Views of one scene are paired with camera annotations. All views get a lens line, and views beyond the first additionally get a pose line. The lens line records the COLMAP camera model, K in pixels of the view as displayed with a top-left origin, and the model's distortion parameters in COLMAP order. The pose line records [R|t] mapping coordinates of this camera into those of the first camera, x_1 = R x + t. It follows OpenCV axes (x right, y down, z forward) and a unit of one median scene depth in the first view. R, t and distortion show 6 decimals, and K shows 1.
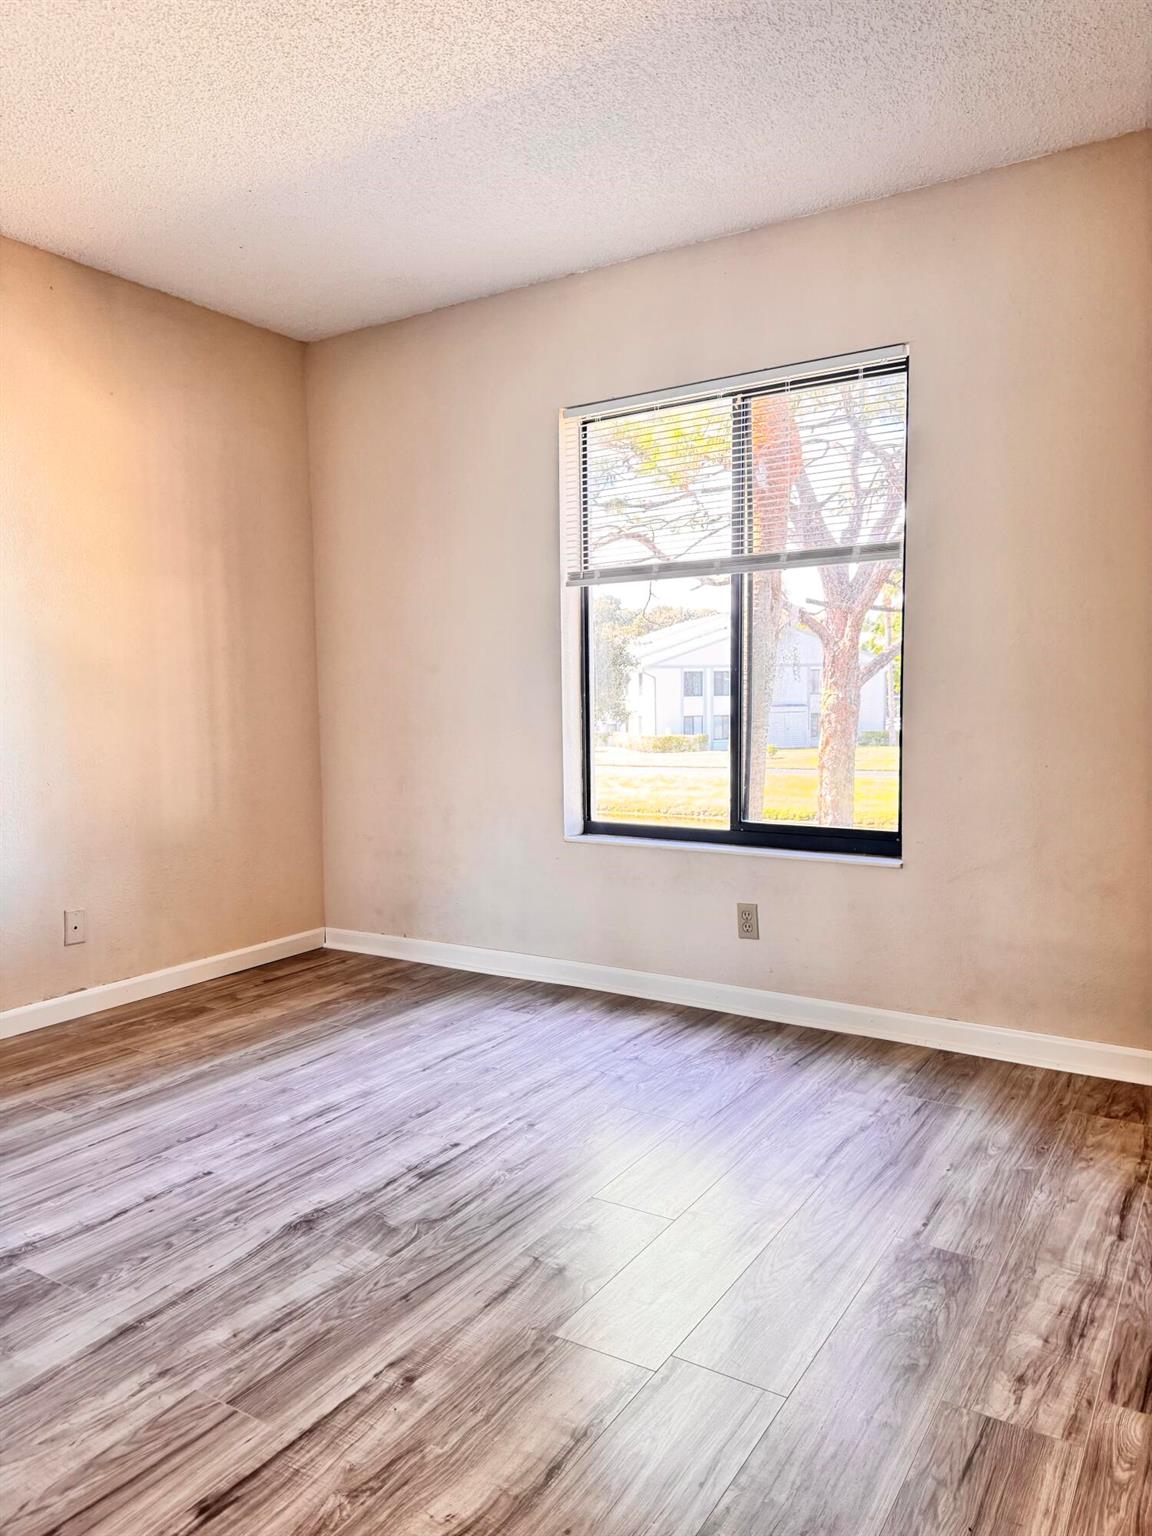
lens RADIAL K [[1086.0, 0, 573.1], [0, 1086.0, 770.8], [0, 0, 1]] dist [0.040873, -0.051066]
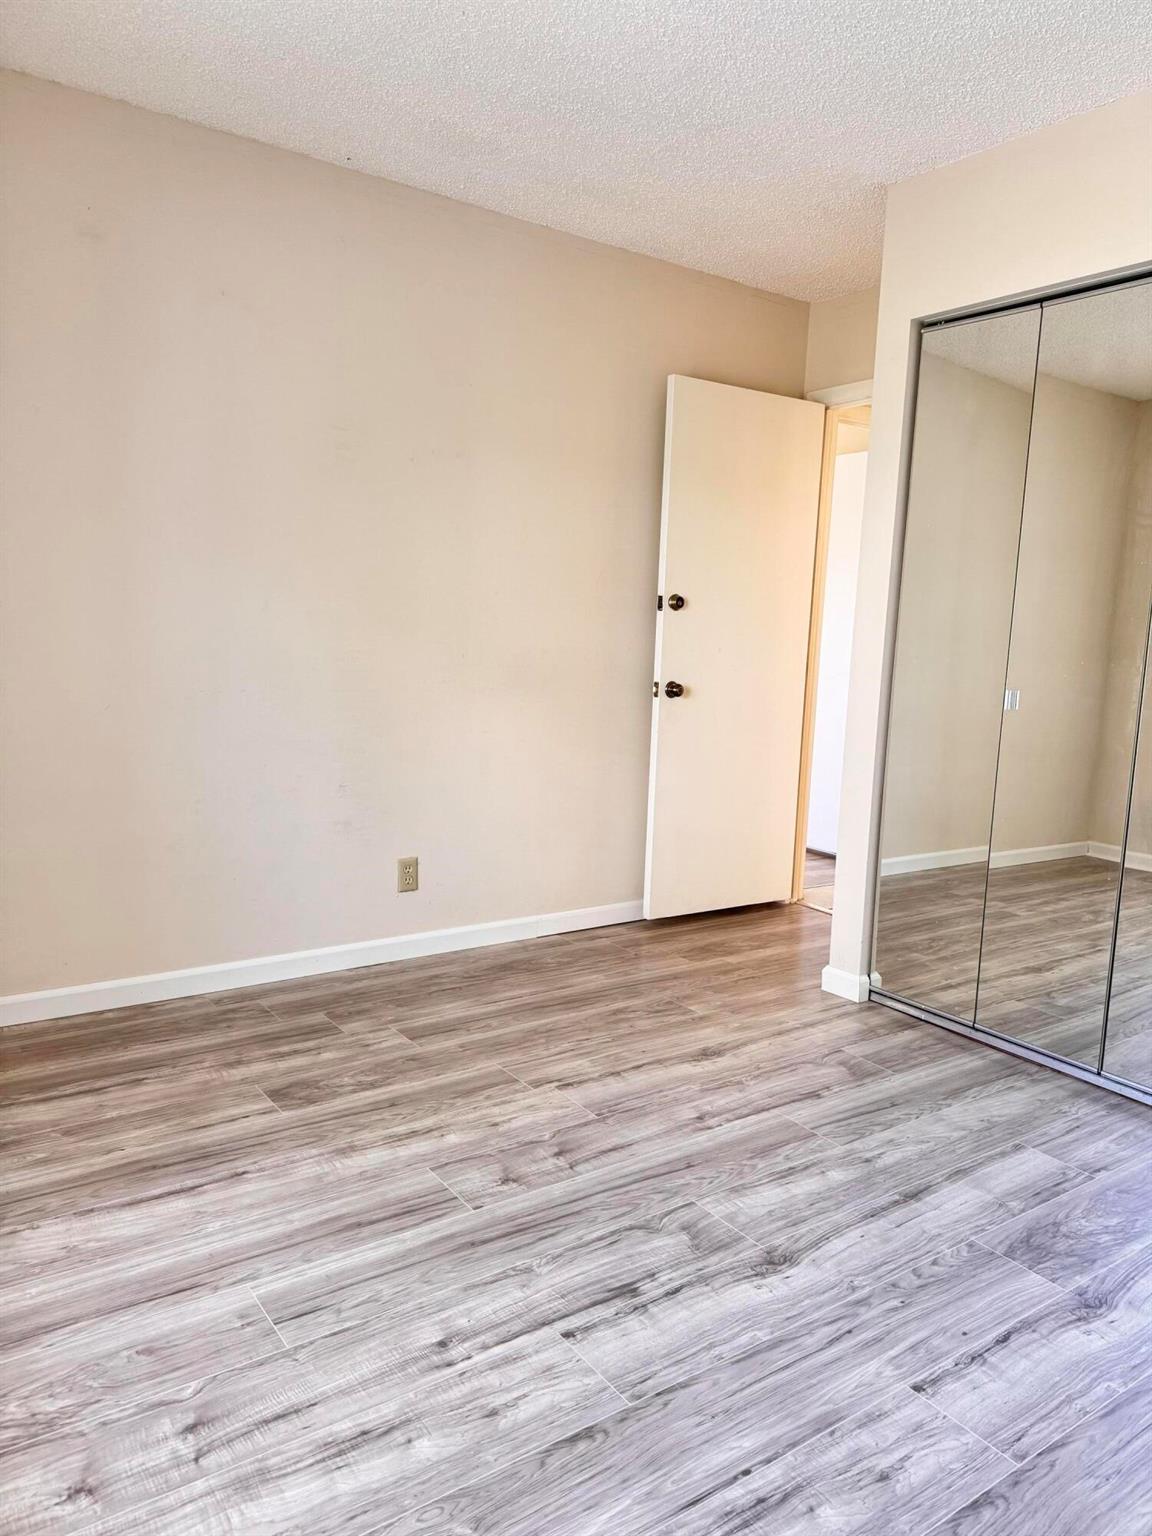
lens RADIAL K [[1086.0, 0, 575.1], [0, 1086.0, 767.9], [0, 0, 1]] dist [0.040873, -0.051066]
pose [[-0.924860, -0.071777, 0.373474, -0.424409], [0.002957, 0.980641, 0.195790, -0.182080], [-0.380297, 0.182182, -0.906743, 1.917627]]
